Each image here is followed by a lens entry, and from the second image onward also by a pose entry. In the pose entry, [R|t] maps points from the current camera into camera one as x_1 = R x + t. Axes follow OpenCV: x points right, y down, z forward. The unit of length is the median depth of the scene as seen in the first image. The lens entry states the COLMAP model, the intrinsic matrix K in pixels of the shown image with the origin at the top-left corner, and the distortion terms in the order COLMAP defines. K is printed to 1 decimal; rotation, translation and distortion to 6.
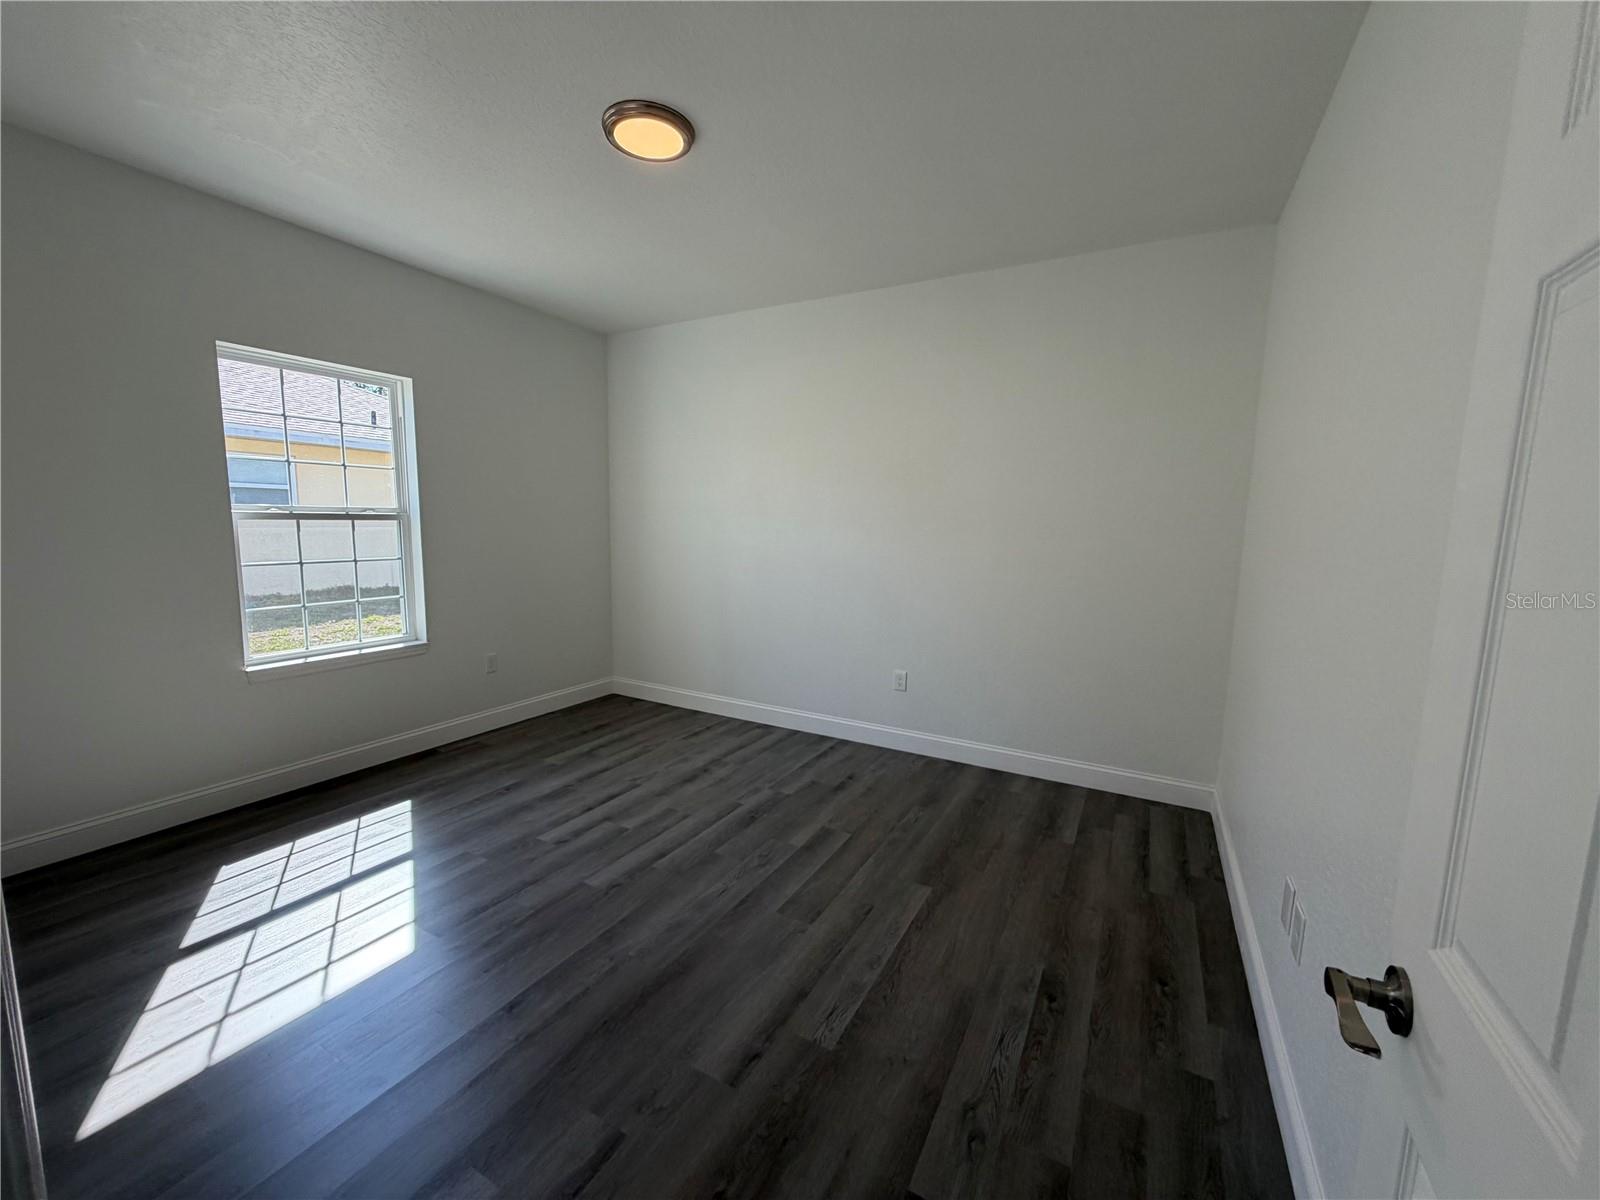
lens RADIAL K [[635.9, 0, 793.4], [0, 635.9, 601.3], [0, 0, 1]] dist [-0.000222, -0.000203]
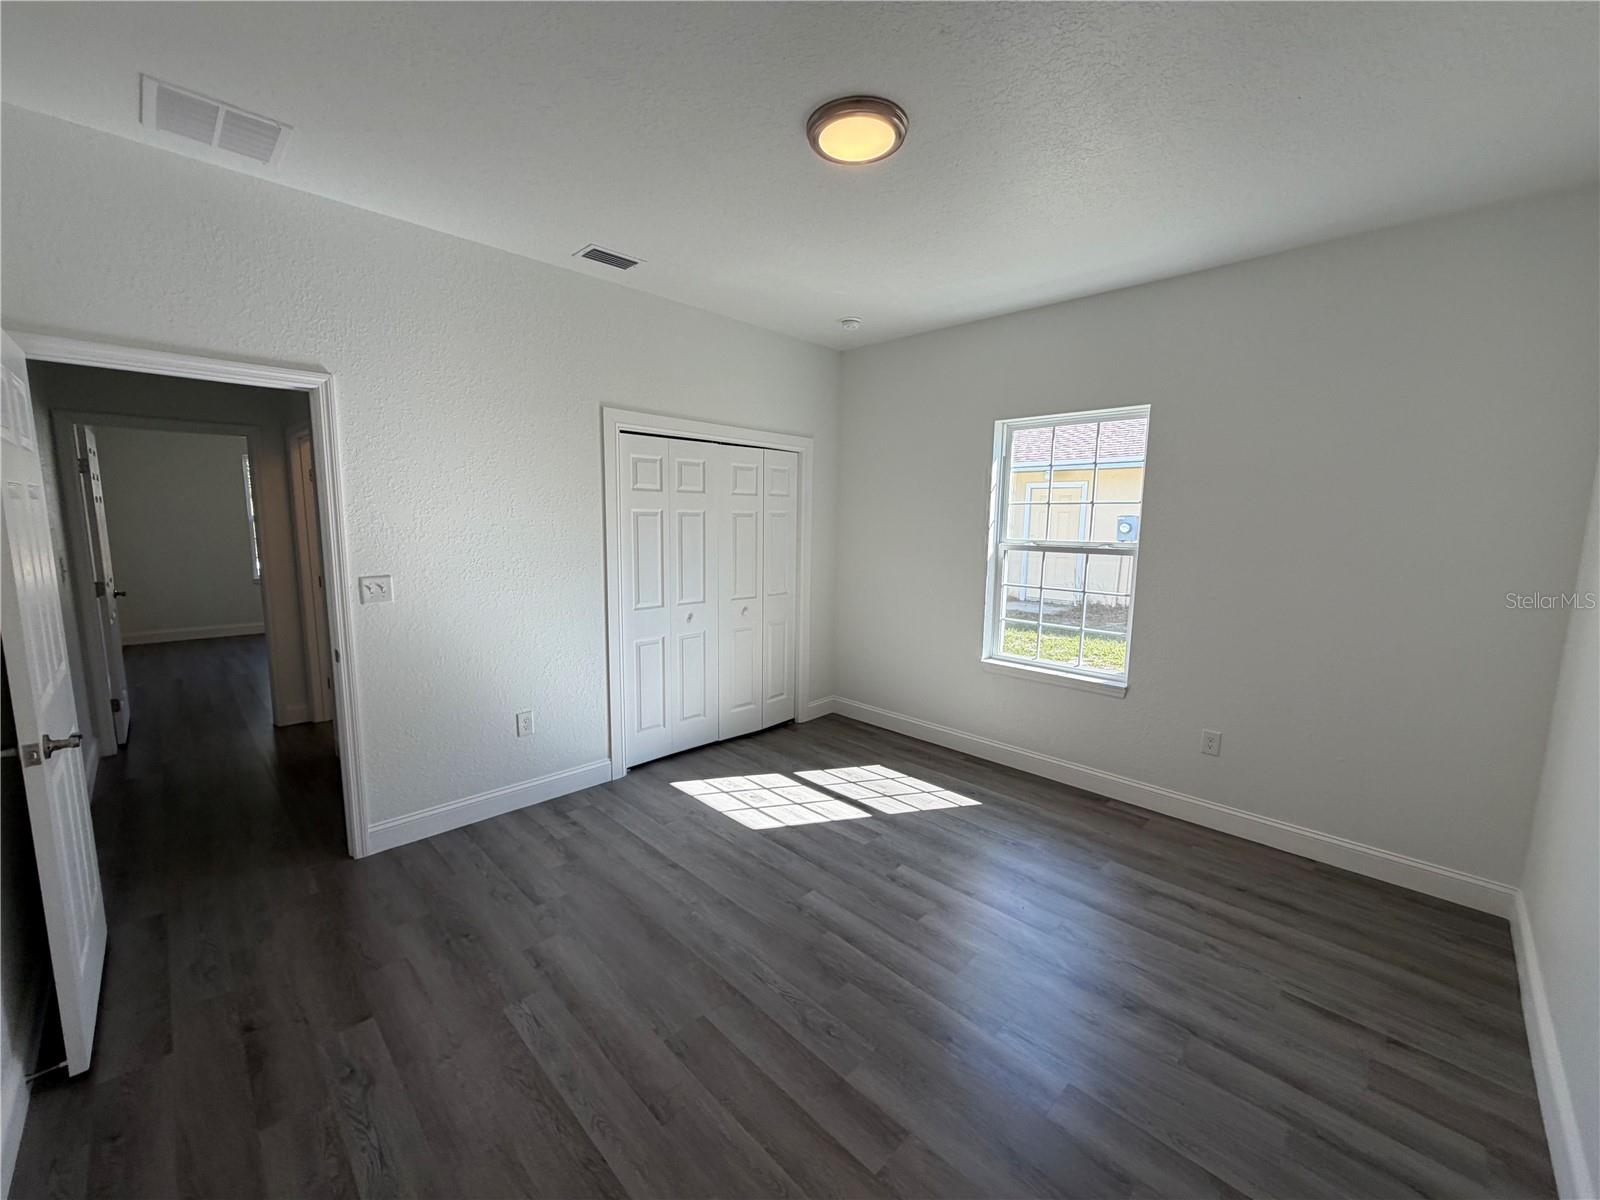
lens RADIAL K [[635.9, 0, 793.4], [0, 635.9, 601.3], [0, 0, 1]] dist [-0.000222, -0.000203]
pose [[-0.272031, 0.105553, -0.956482, 0.563067], [-0.140330, 0.978989, 0.147948, -0.166636], [0.952002, 0.174469, -0.251503, 0.982866]]
